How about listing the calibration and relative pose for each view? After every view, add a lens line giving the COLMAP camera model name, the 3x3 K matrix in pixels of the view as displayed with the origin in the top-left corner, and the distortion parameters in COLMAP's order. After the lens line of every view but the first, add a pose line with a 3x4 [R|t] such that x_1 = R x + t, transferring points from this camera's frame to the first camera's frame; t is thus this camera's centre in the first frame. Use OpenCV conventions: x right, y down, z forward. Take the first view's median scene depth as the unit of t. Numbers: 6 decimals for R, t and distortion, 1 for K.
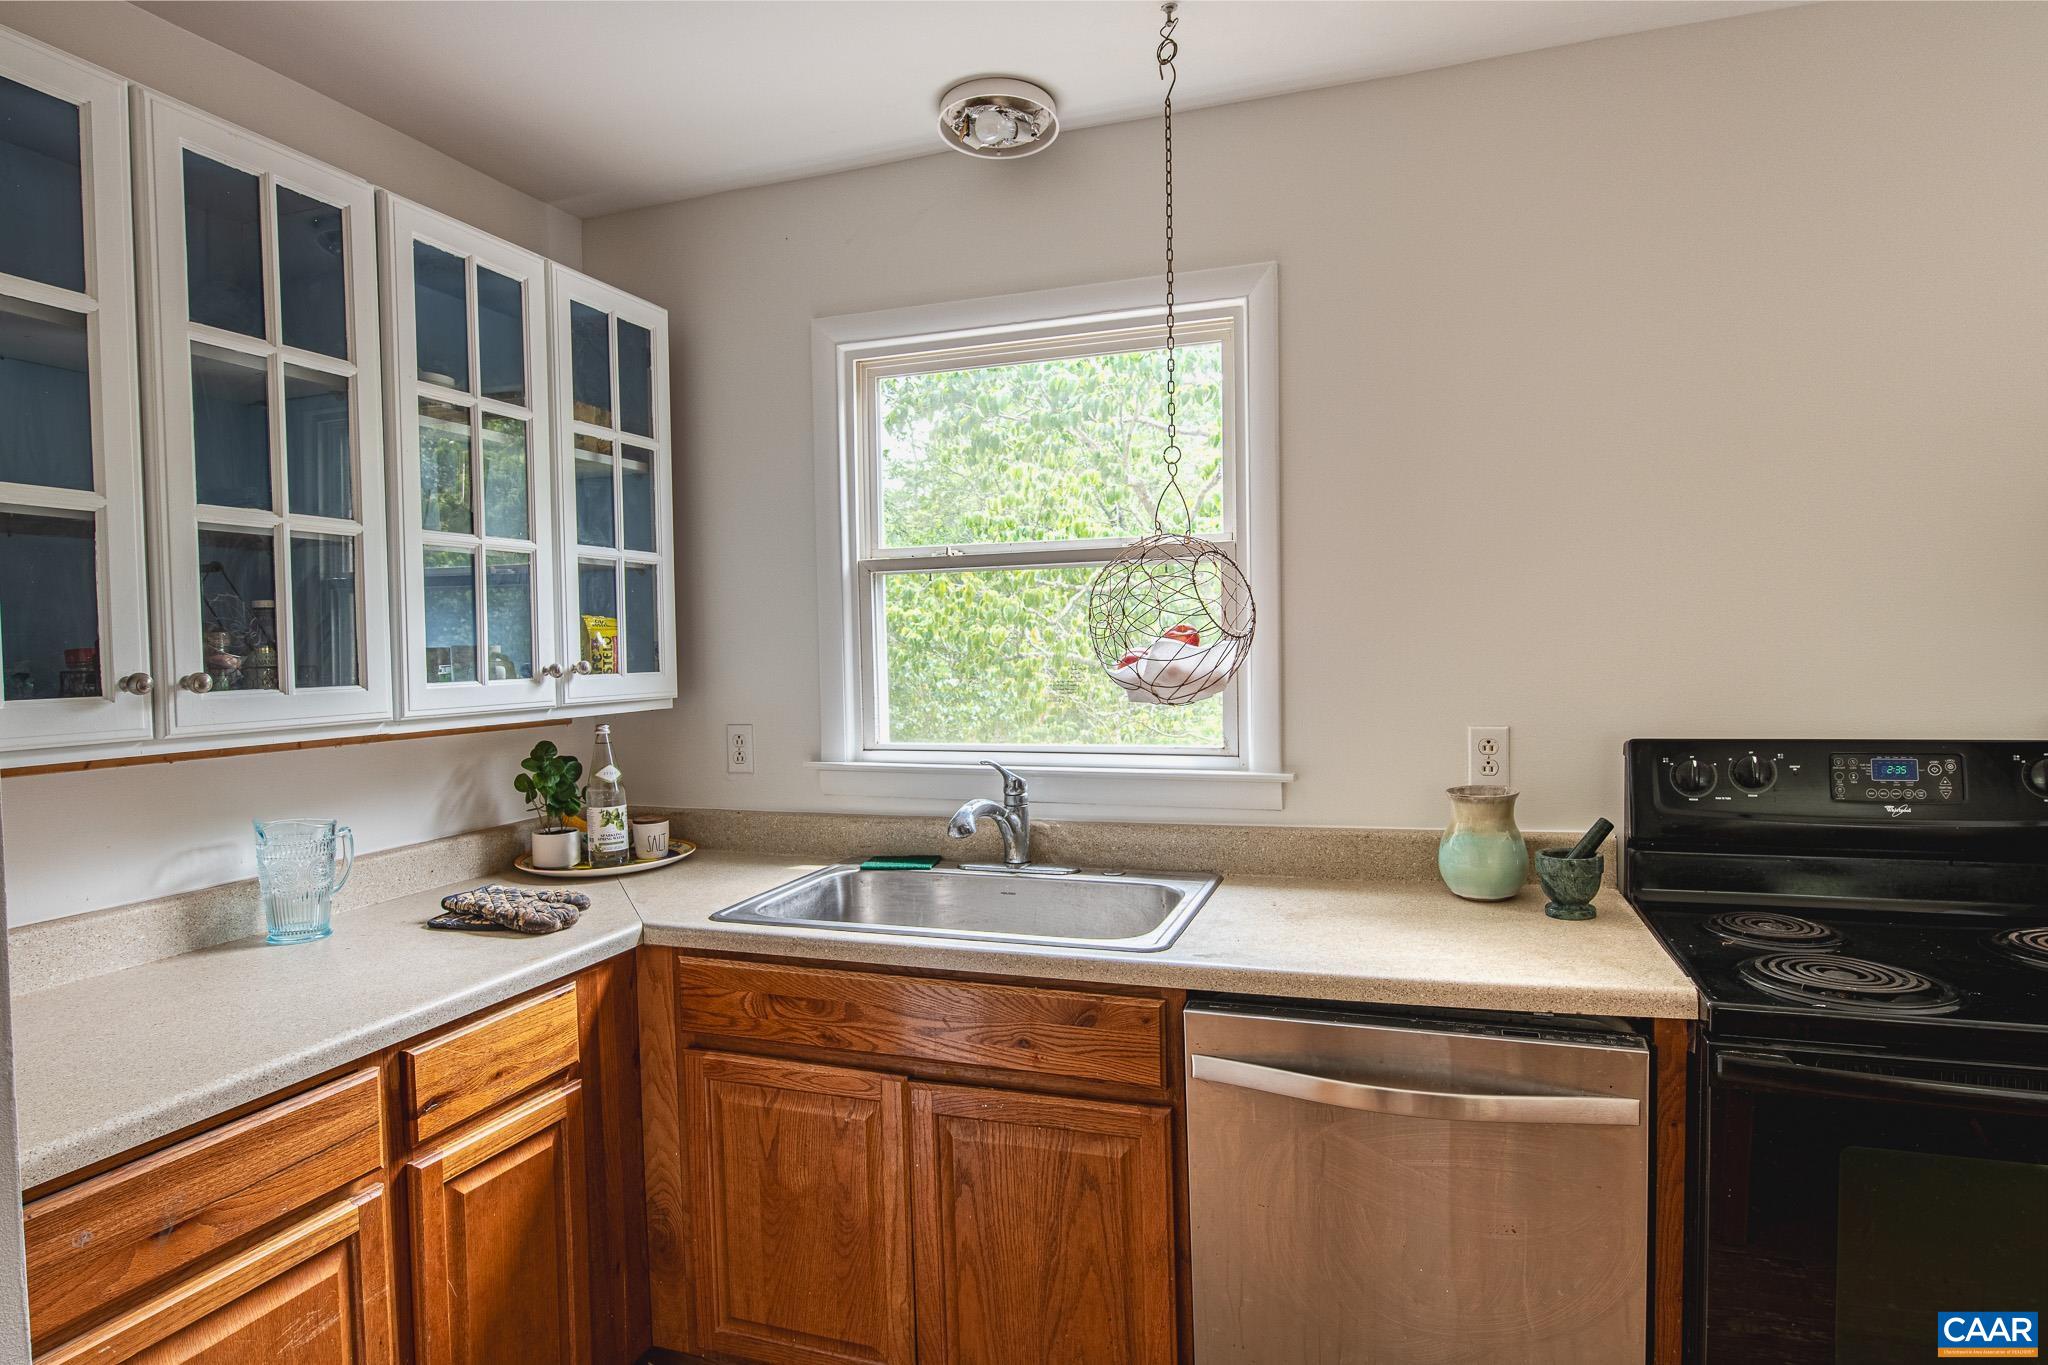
lens RADIAL K [[1101.0, 0, 1030.5], [0, 1101.0, 691.9], [0, 0, 1]] dist [0.000991, 0.001163]
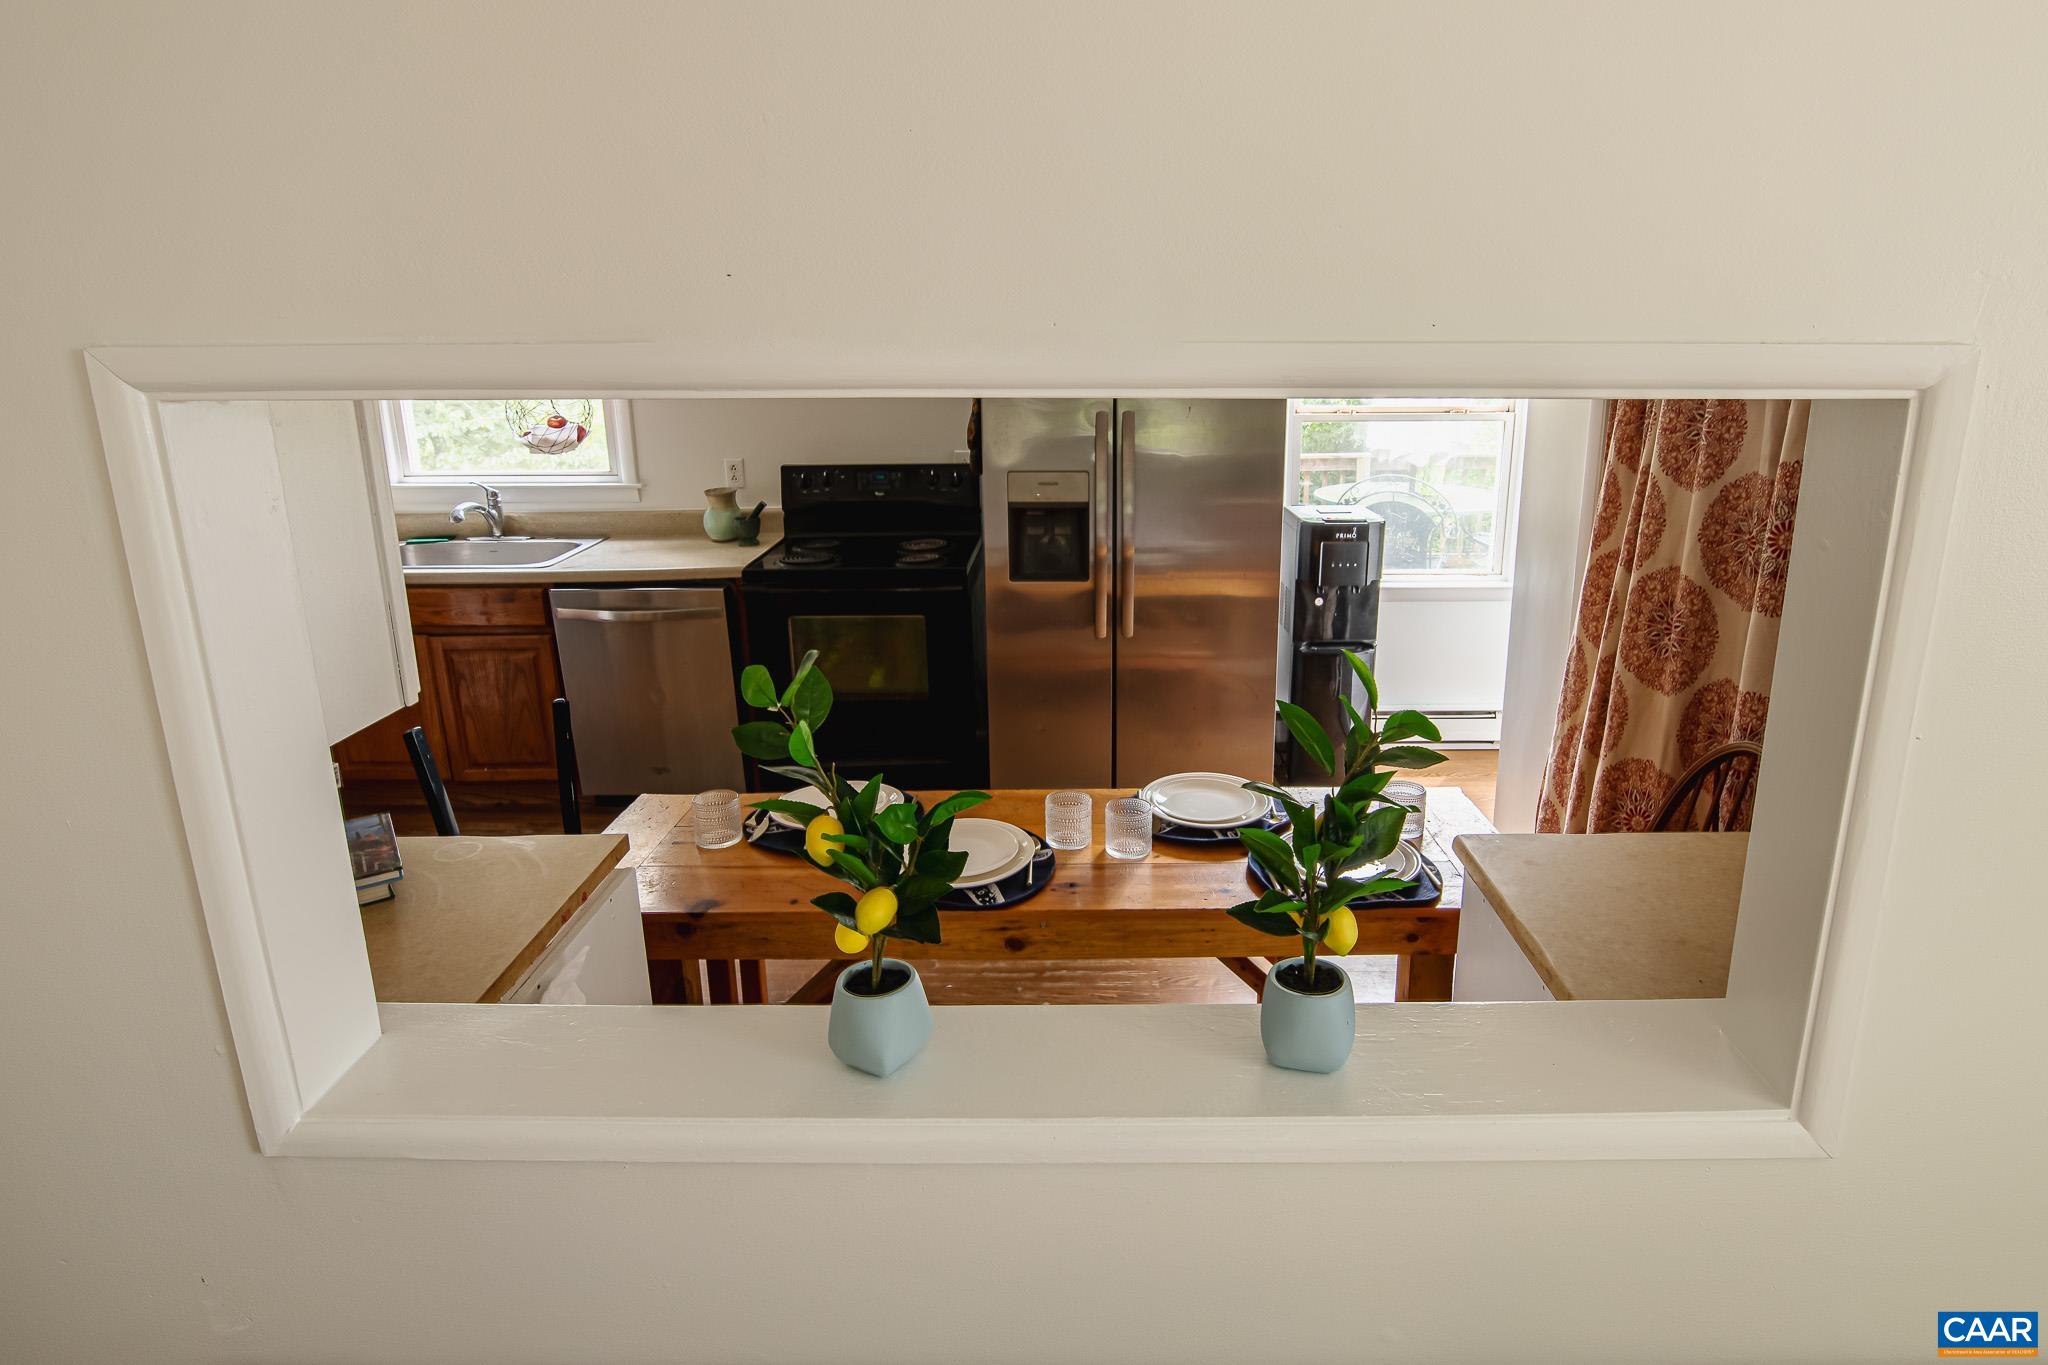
lens RADIAL K [[979.4, 0, 1006.2], [0, 979.4, 593.0], [0, 0, 1]] dist [-0.014328, -0.001000]
pose [[0.945957, -0.064215, 0.317870, 0.315447], [-0.000342, 0.980000, 0.198995, -0.093069], [-0.324291, -0.188350, 0.927017, -0.977089]]
